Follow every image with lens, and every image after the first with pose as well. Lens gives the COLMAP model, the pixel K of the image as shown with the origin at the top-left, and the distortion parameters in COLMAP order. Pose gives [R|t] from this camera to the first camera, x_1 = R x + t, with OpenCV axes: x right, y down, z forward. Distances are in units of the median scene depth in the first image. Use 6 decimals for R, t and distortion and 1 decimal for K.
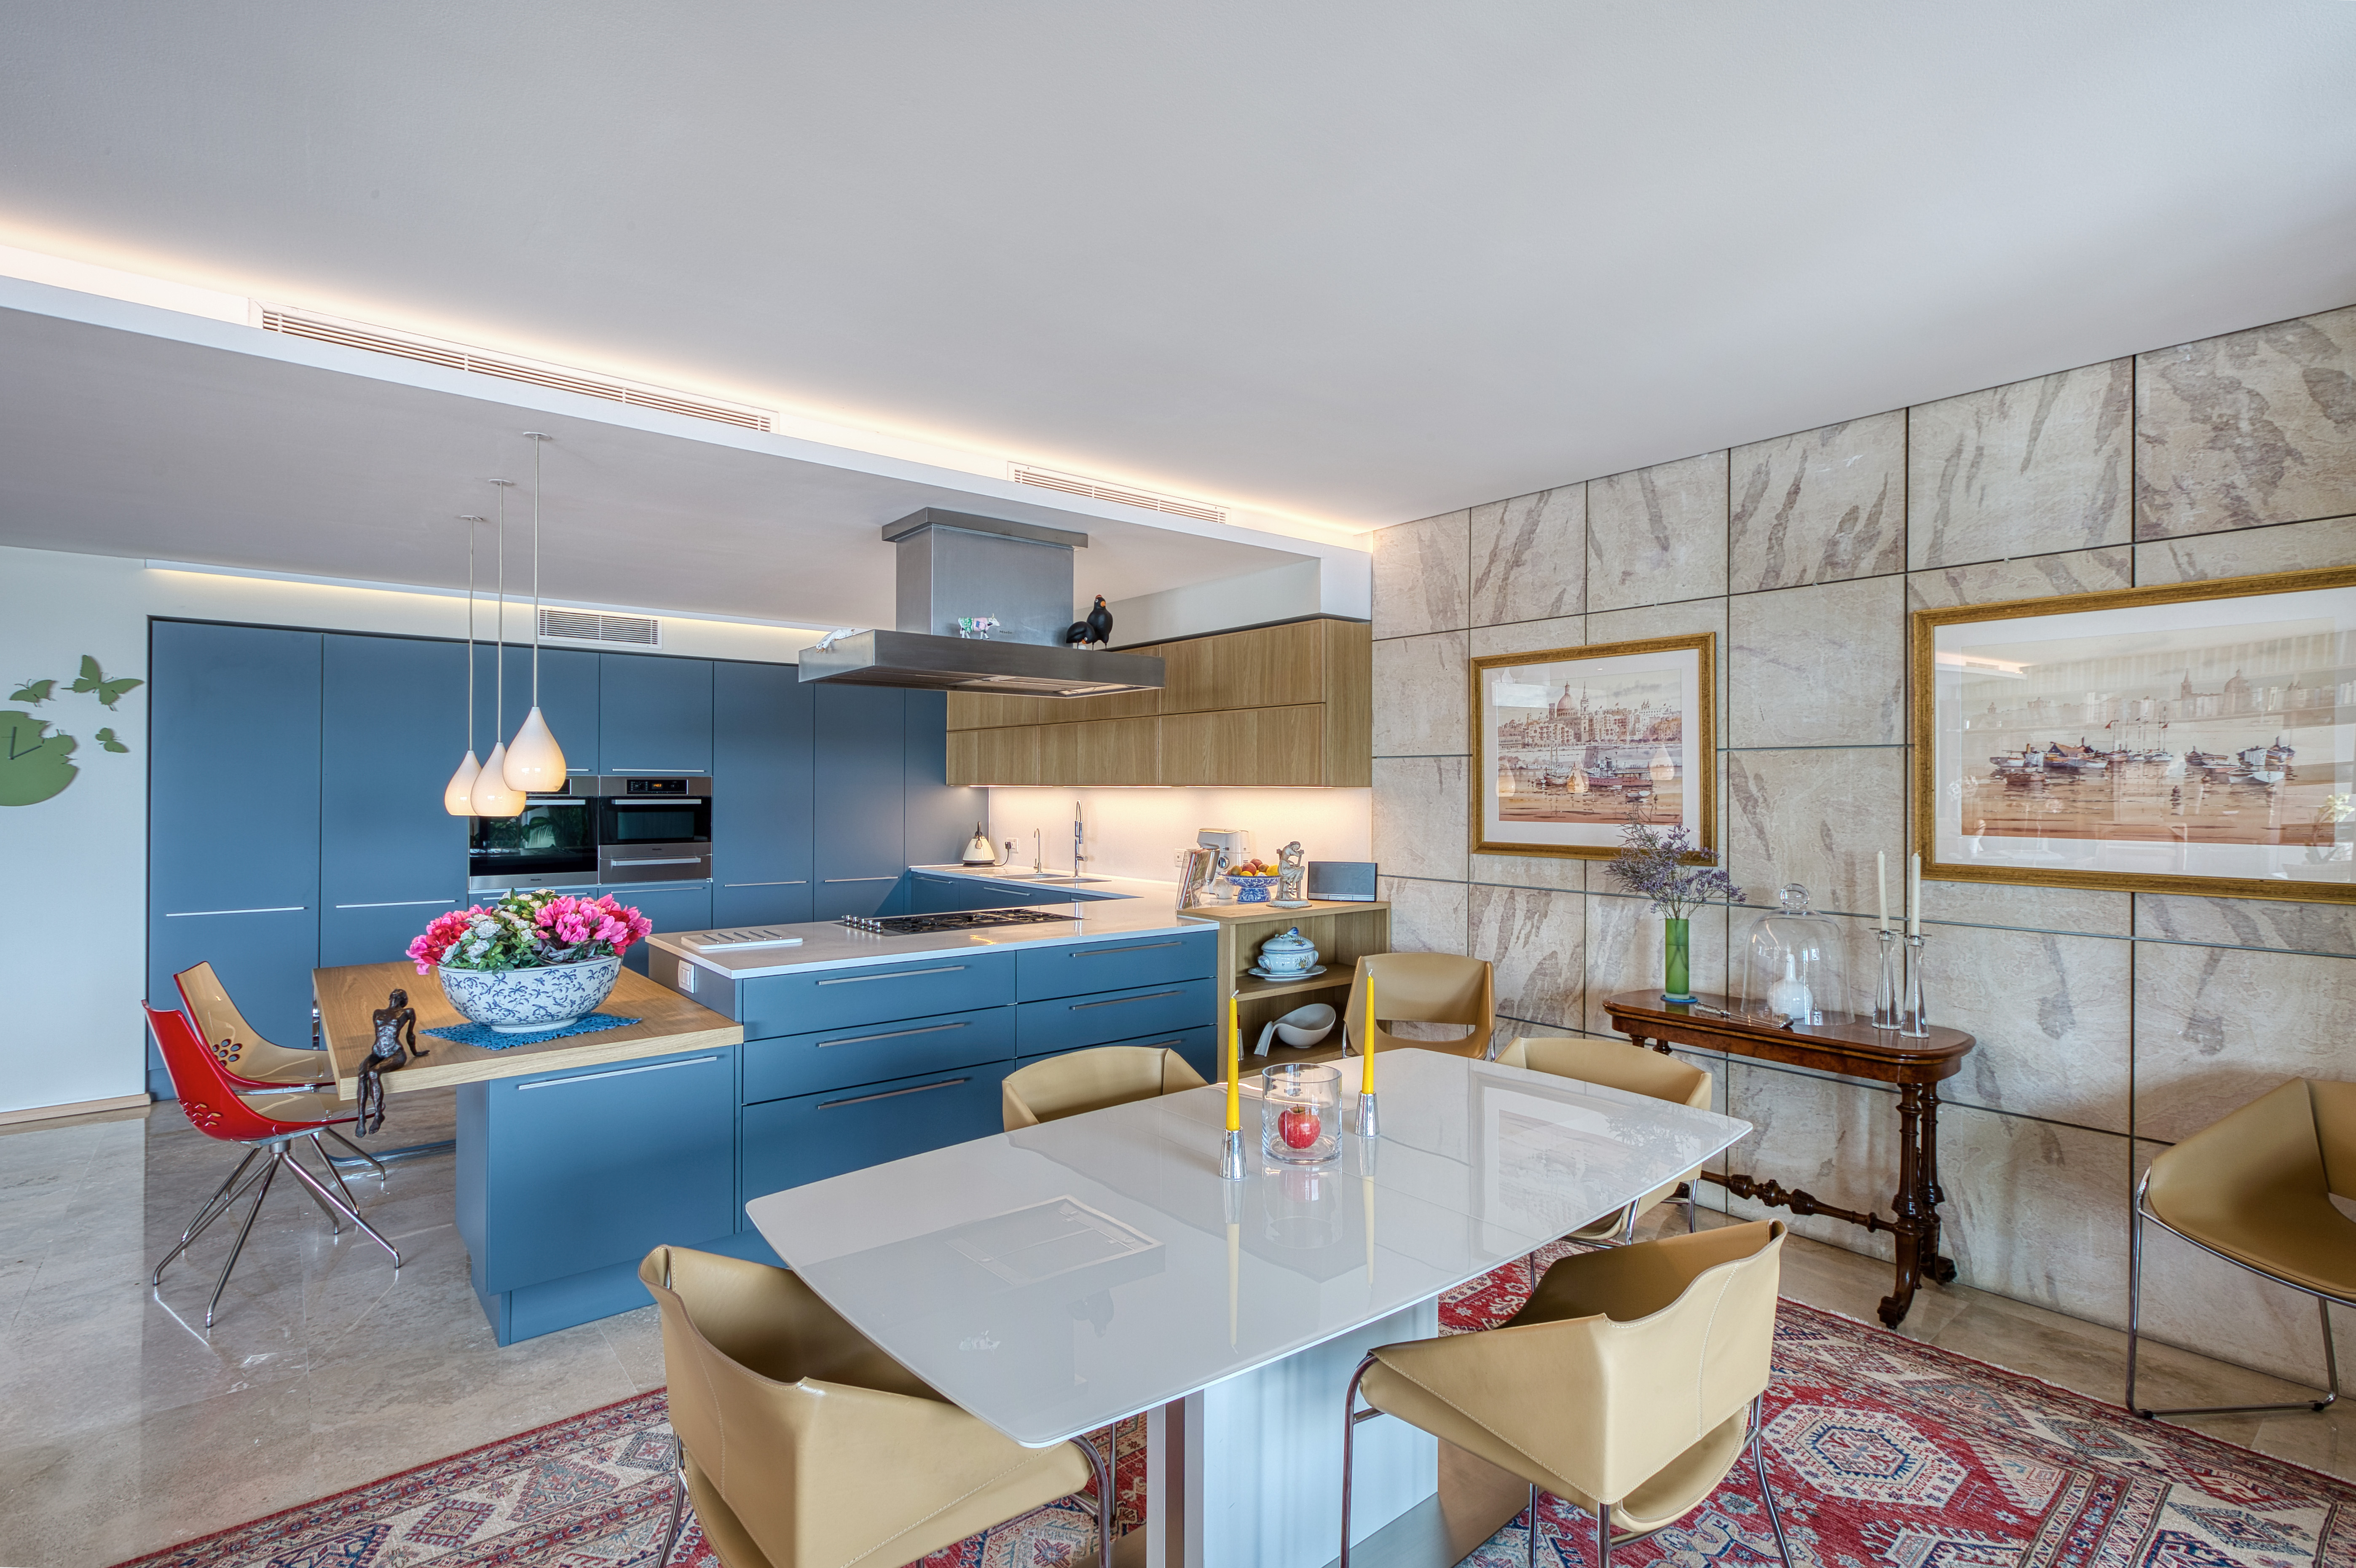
lens RADIAL K [[1081.7, 0, 1178.2], [0, 1081.7, 790.1], [0, 0, 1]] dist [-0.008735, 0.002338]
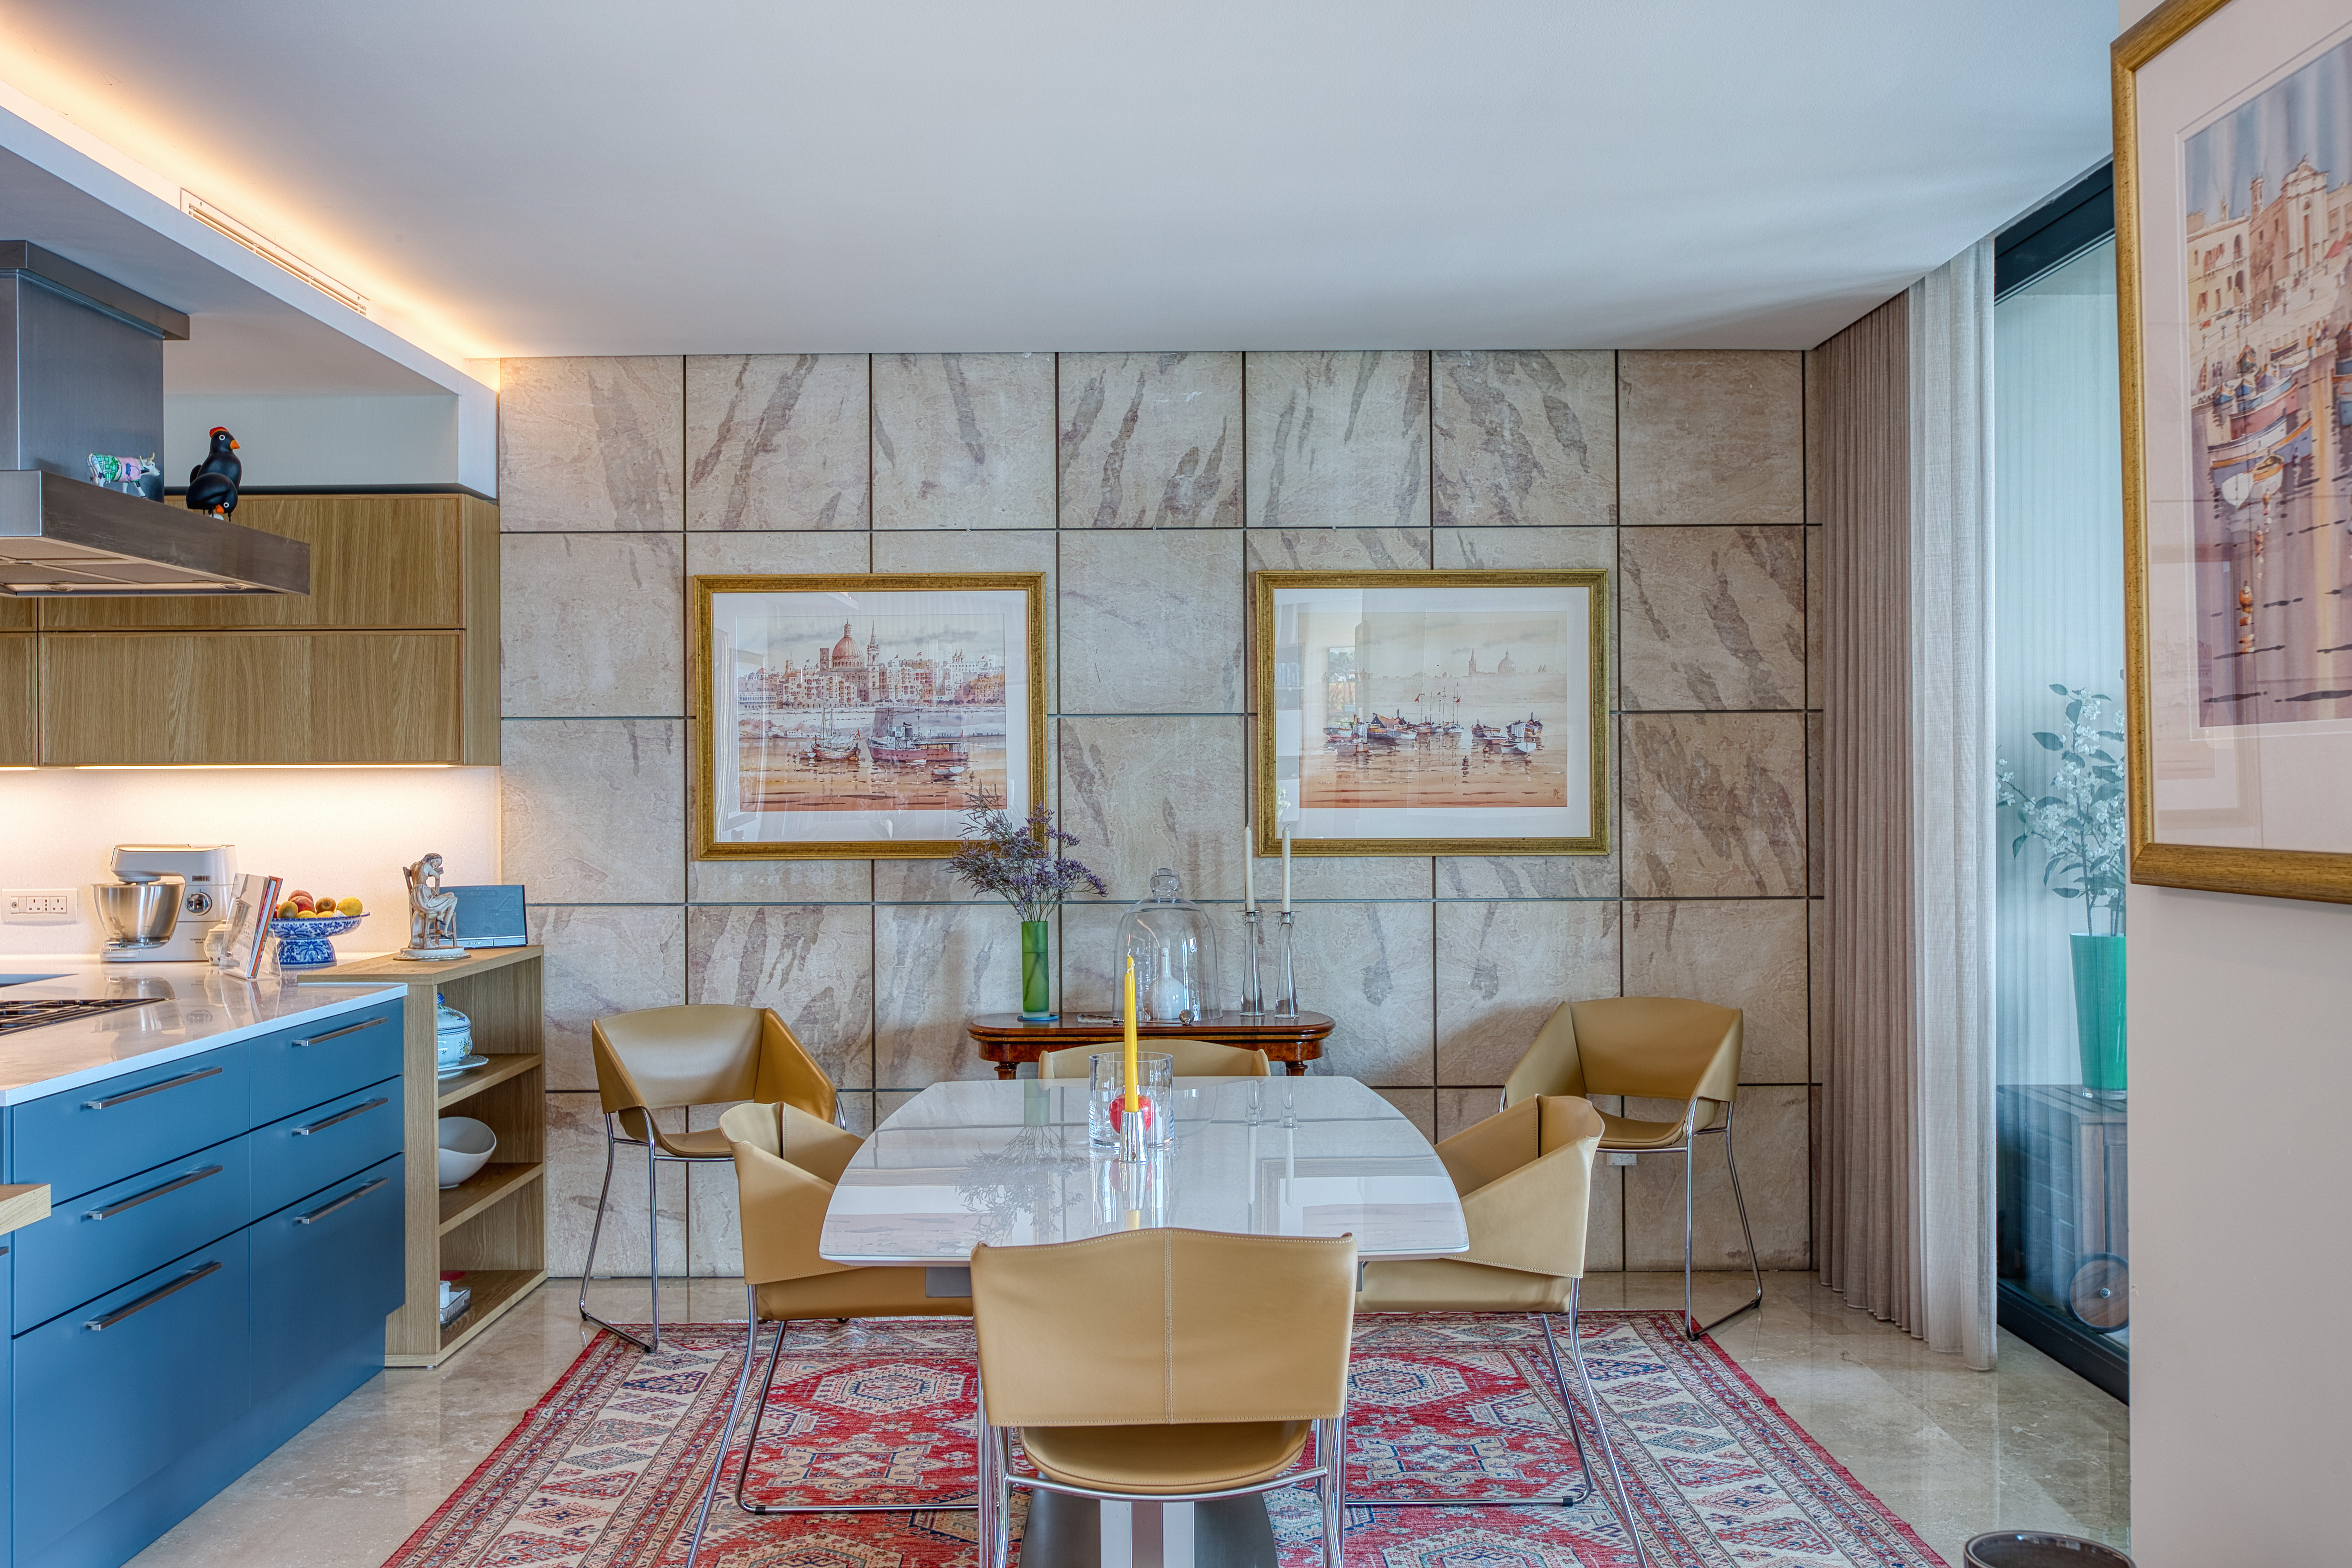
lens RADIAL K [[2265.7, 0, 1173.7], [0, 2265.7, 774.7], [0, 0, 1]] dist [0.003734, 0.000000]
pose [[0.626852, -0.005431, 0.779119, -0.702640], [0.011391, 0.999933, -0.002195, 0.011422], [-0.779055, 0.010251, 0.626872, -0.139383]]
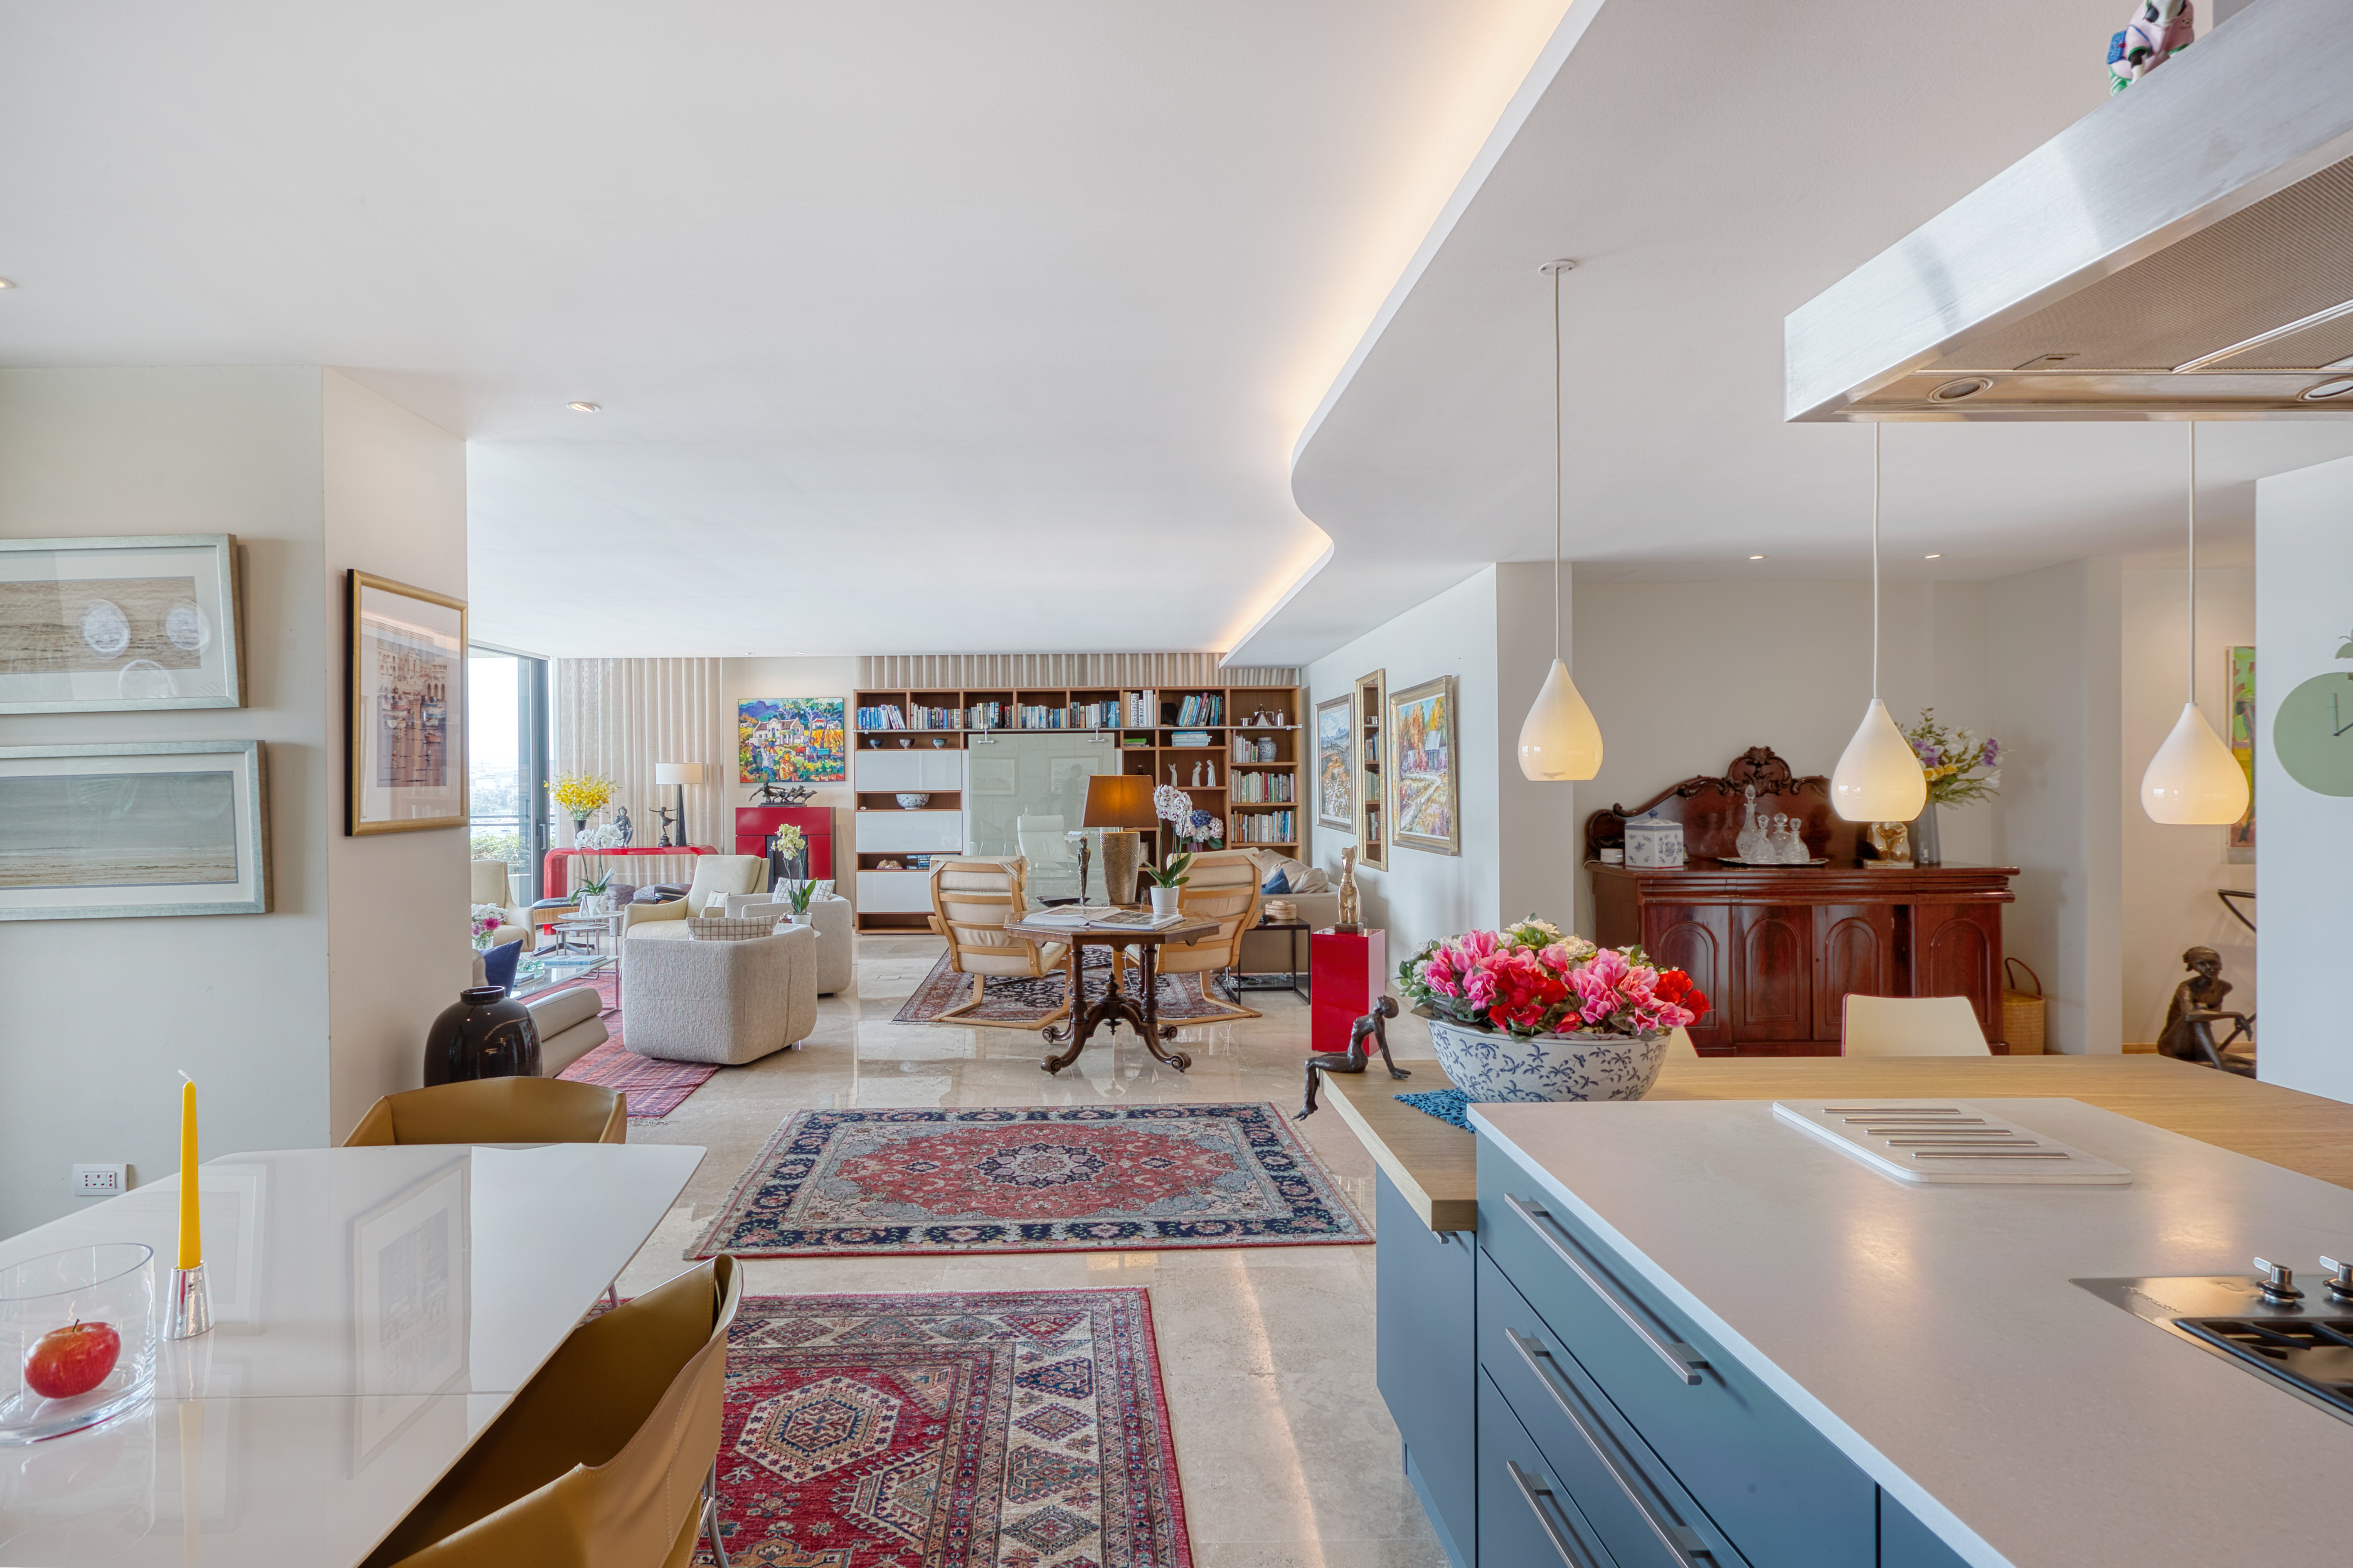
lens RADIAL K [[1172.0, 0, 1102.8], [0, 1172.0, 795.2], [0, 0, 1]] dist [0.012222, 0.000523]
pose [[-0.618133, 0.014576, -0.785938, 0.132577], [0.003188, 0.999866, 0.016037, -0.002979], [0.786067, 0.007408, -0.618097, 0.917648]]
